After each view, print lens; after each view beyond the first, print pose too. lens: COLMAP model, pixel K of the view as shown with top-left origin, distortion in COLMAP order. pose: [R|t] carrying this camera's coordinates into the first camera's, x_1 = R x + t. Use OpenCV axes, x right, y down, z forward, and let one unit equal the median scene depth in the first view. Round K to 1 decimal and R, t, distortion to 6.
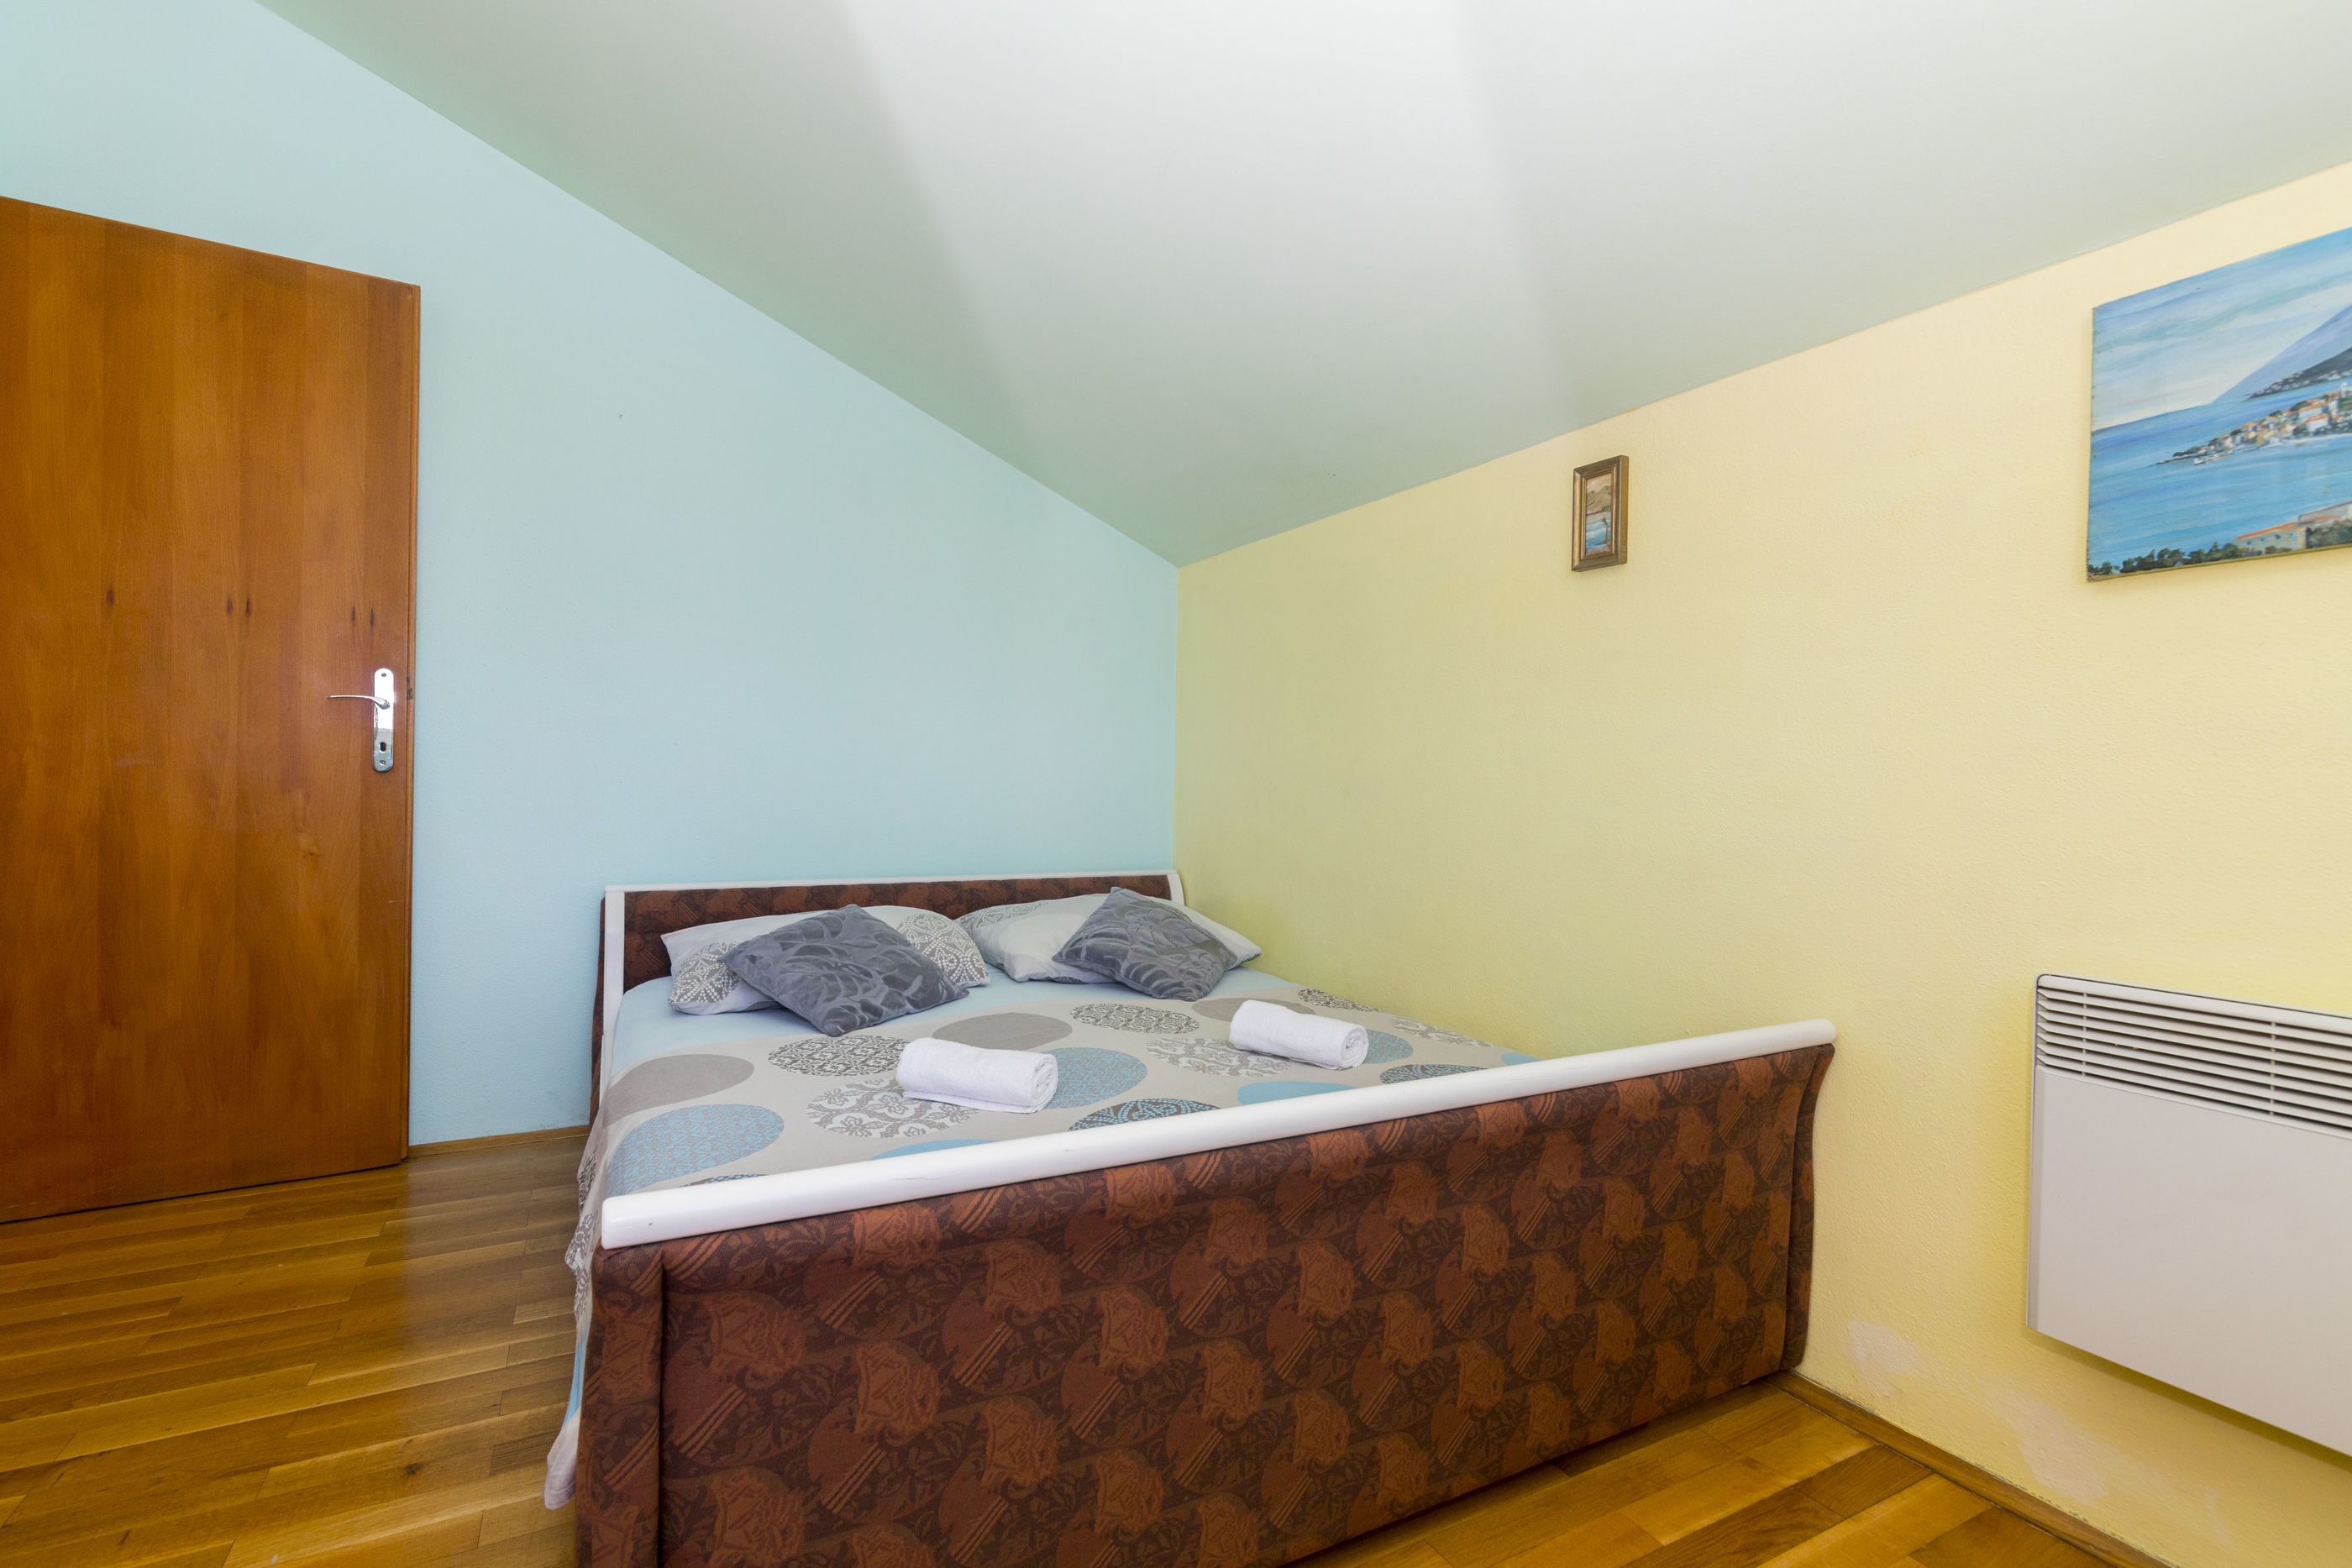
lens RADIAL K [[1082.4, 0, 1181.5], [0, 1082.4, 784.1], [0, 0, 1]] dist [0.001754, -0.000186]
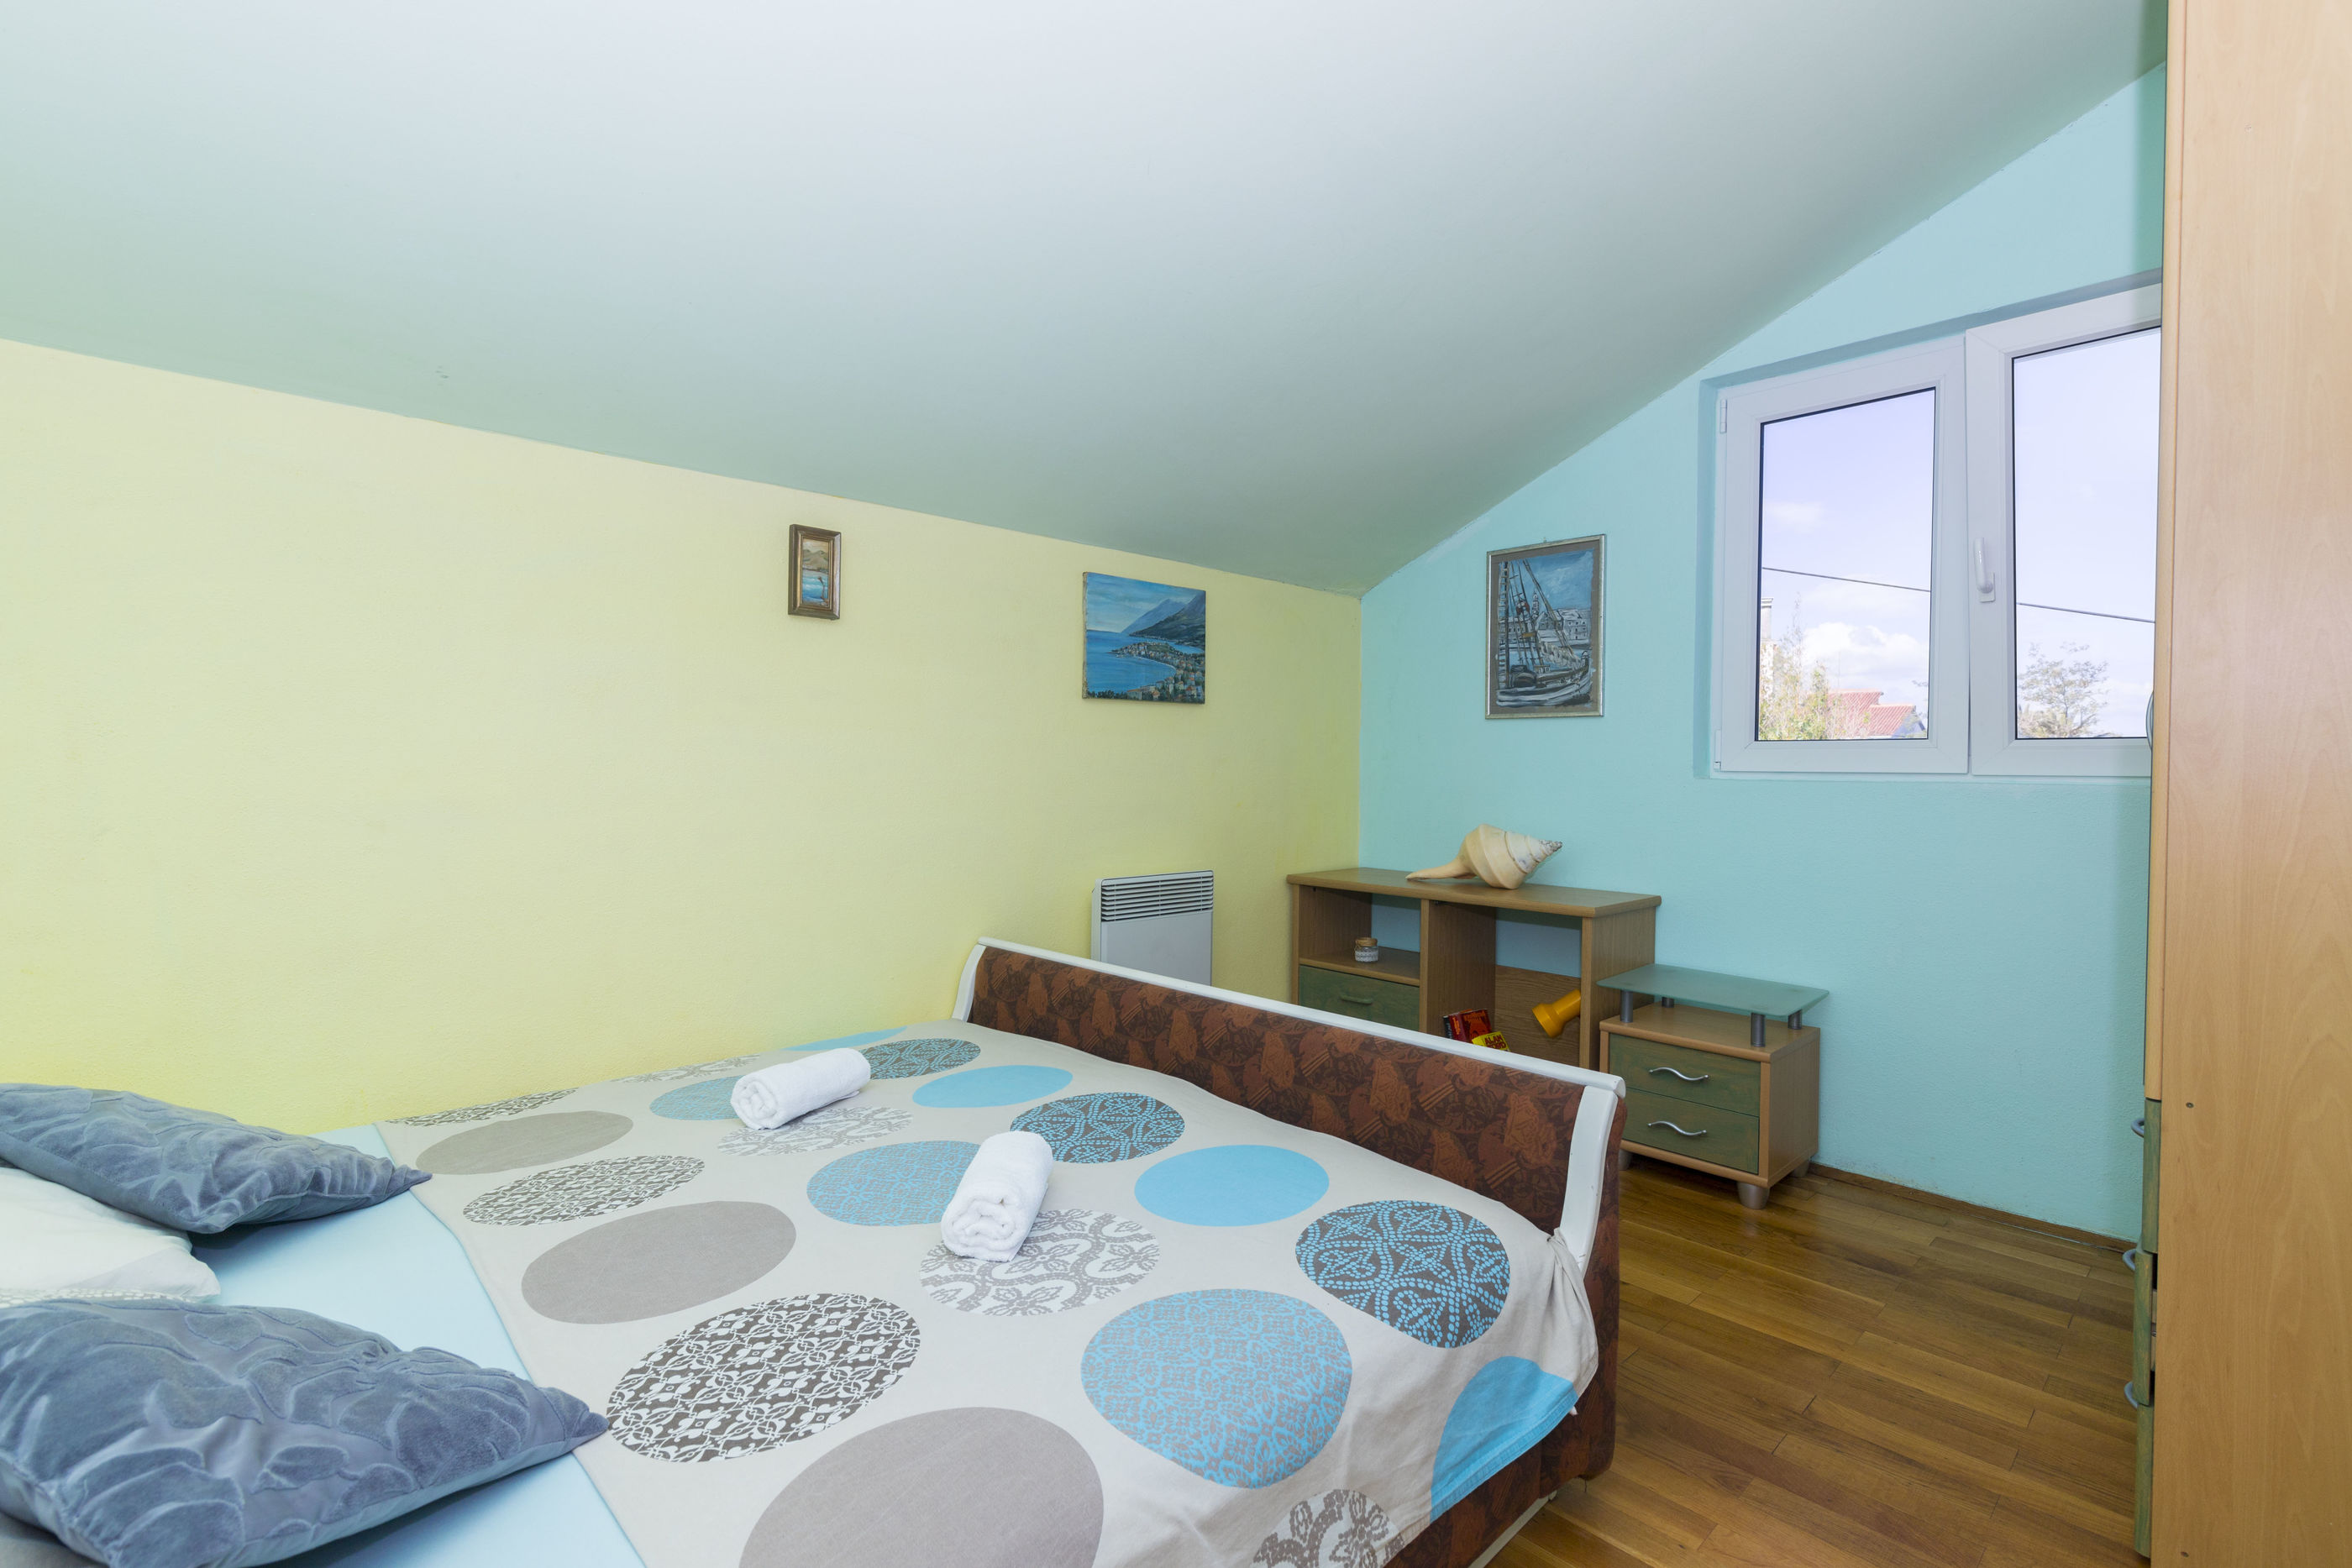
lens RADIAL K [[1082.4, 0, 1181.5], [0, 1082.4, 784.1], [0, 0, 1]] dist [0.001754, -0.000186]
pose [[-0.277847, -0.033412, 0.960044, -1.024417], [-0.003761, 0.999425, 0.033694, -0.069955], [-0.960618, 0.005751, -0.277813, 1.115063]]
